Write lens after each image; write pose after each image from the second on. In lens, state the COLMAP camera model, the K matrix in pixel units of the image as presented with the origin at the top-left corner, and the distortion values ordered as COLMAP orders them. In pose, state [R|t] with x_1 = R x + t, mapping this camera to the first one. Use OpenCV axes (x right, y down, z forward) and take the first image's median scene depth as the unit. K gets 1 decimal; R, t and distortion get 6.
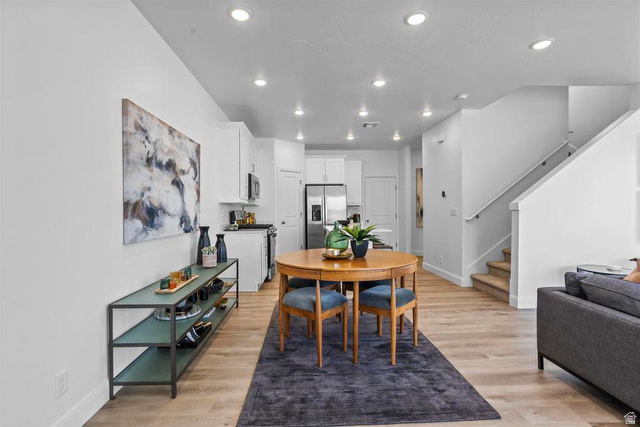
lens RADIAL K [[318.3, 0, 320.4], [0, 318.3, 207.4], [0, 0, 1]] dist [-0.001135, 0.020179]
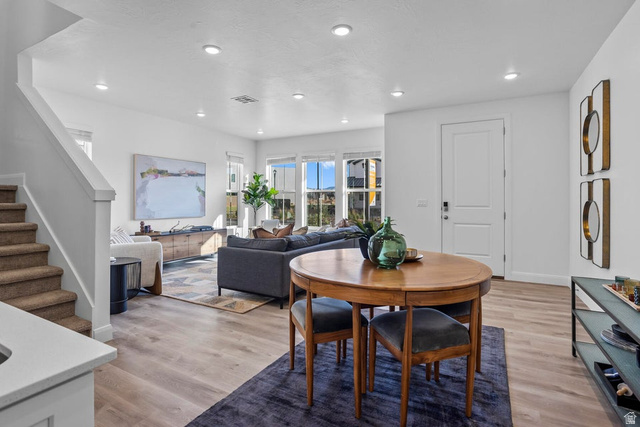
lens RADIAL K [[325.0, 0, 312.0], [0, 325.0, 198.6], [0, 0, 1]] dist [-0.048555, 0.037449]
pose [[-0.847917, 0.008132, 0.530066, -0.198389], [-0.000019, 0.999882, -0.015369, 0.016664], [-0.530129, -0.013042, -0.847817, 1.915194]]
